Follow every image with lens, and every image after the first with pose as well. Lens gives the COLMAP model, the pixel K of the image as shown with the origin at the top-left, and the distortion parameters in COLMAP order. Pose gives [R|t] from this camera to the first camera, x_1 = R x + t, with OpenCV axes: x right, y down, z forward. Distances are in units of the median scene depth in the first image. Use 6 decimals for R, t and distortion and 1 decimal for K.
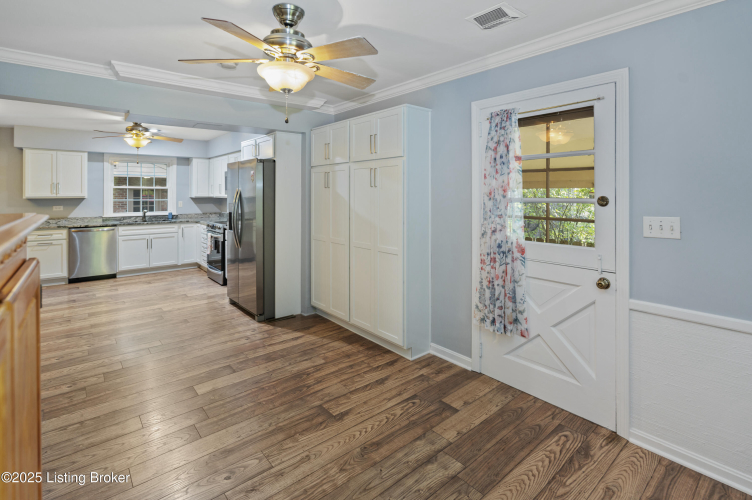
lens RADIAL K [[365.5, 0, 378.5], [0, 365.5, 188.7], [0, 0, 1]] dist [-0.003520, -0.000203]
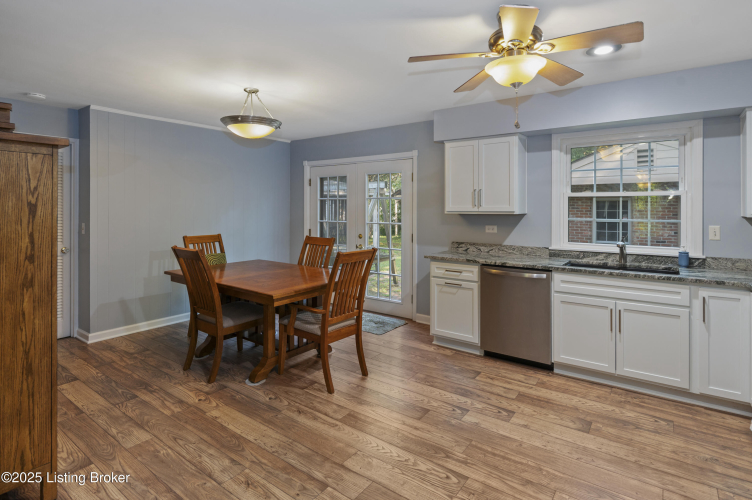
lens RADIAL K [[397.5, 0, 376.7], [0, 397.5, 209.4], [0, 0, 1]] dist [0.002782, -0.003478]
pose [[0.231233, 0.003770, -0.972891, -0.508081], [0.011203, 0.999916, 0.006537, 0.024351], [0.972834, -0.012411, 0.231171, 1.353514]]
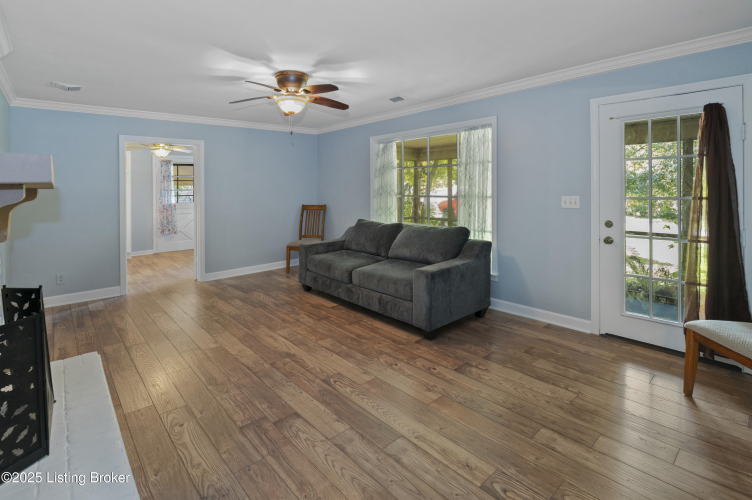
lens RADIAL K [[370.5, 0, 376.4], [0, 370.5, 182.5], [0, 0, 1]] dist [-0.005608, -0.000740]
pose [[-0.025659, 0.010428, 0.999616, -1.175394], [0.001566, 0.999945, -0.010391, 0.018852], [-0.999670, 0.001299, -0.025674, 0.589028]]
